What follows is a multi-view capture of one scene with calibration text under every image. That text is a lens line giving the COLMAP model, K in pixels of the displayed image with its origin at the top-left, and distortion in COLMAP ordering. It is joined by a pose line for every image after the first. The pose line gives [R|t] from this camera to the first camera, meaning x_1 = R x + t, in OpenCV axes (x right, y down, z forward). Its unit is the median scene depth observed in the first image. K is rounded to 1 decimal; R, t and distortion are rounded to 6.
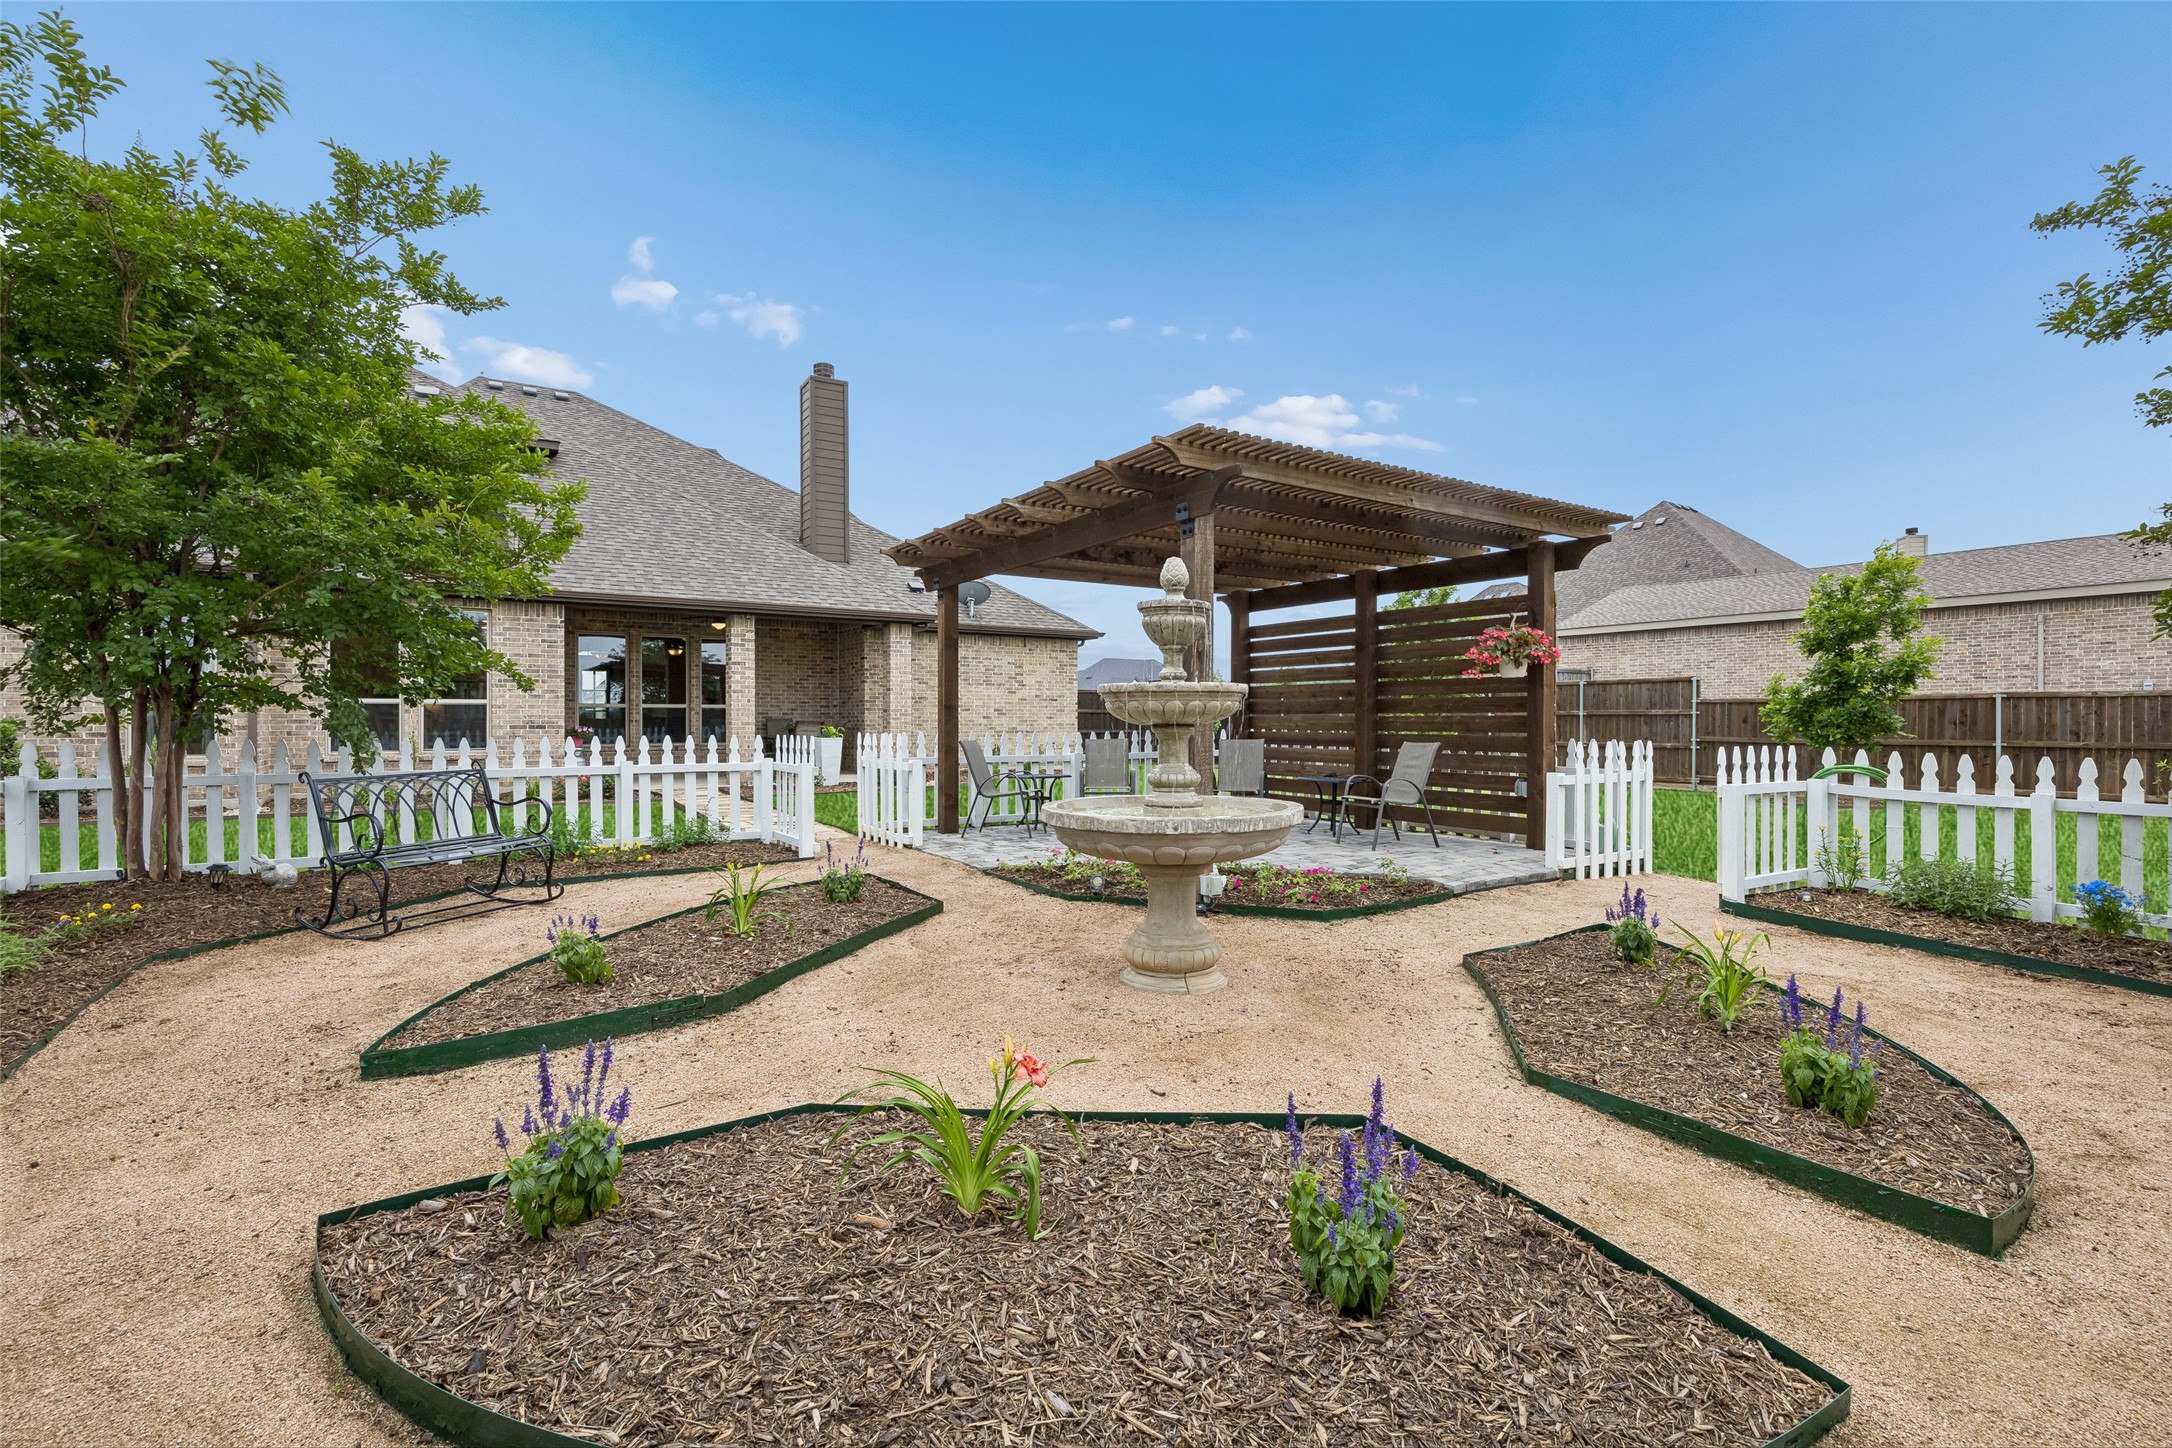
lens RADIAL K [[961.6, 0, 1086.0], [0, 961.6, 724.0], [0, 0, 1]] dist [-0.022635, -0.000022]
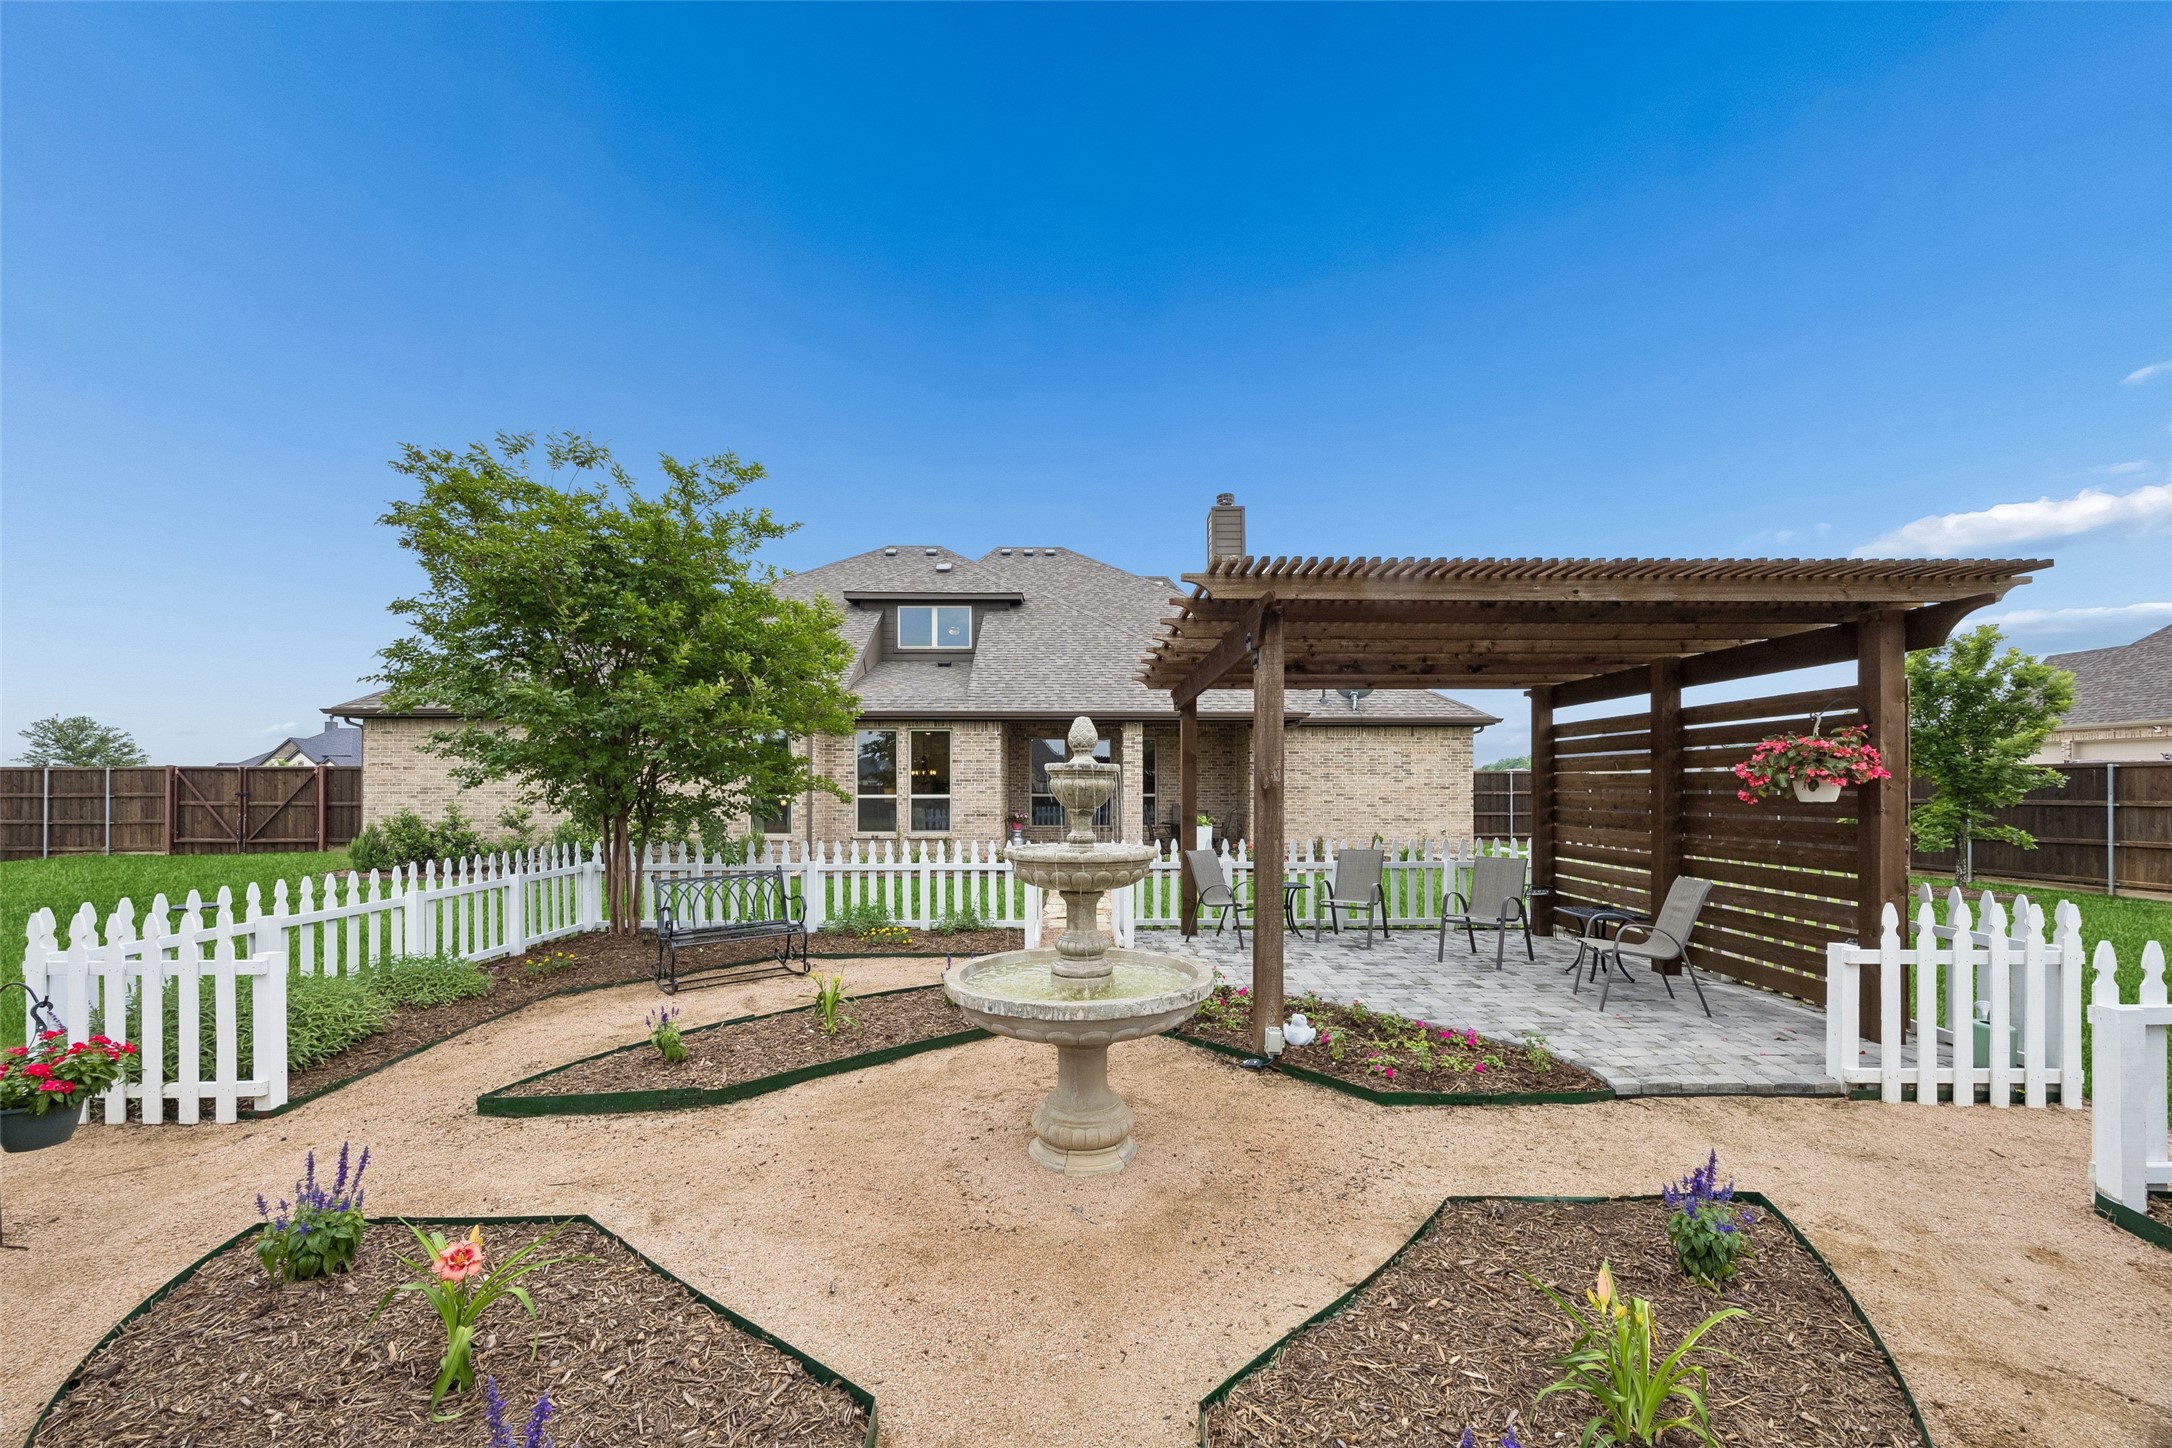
lens RADIAL K [[845.1, 0, 1077.4], [0, 845.1, 789.8], [0, 0, 1]] dist [-0.000517, 0.000035]
pose [[0.851150, -0.000659, -0.524922, 0.286766], [-0.002092, 0.999987, -0.004647, -0.050924], [0.524918, 0.005053, 0.851138, 0.142508]]
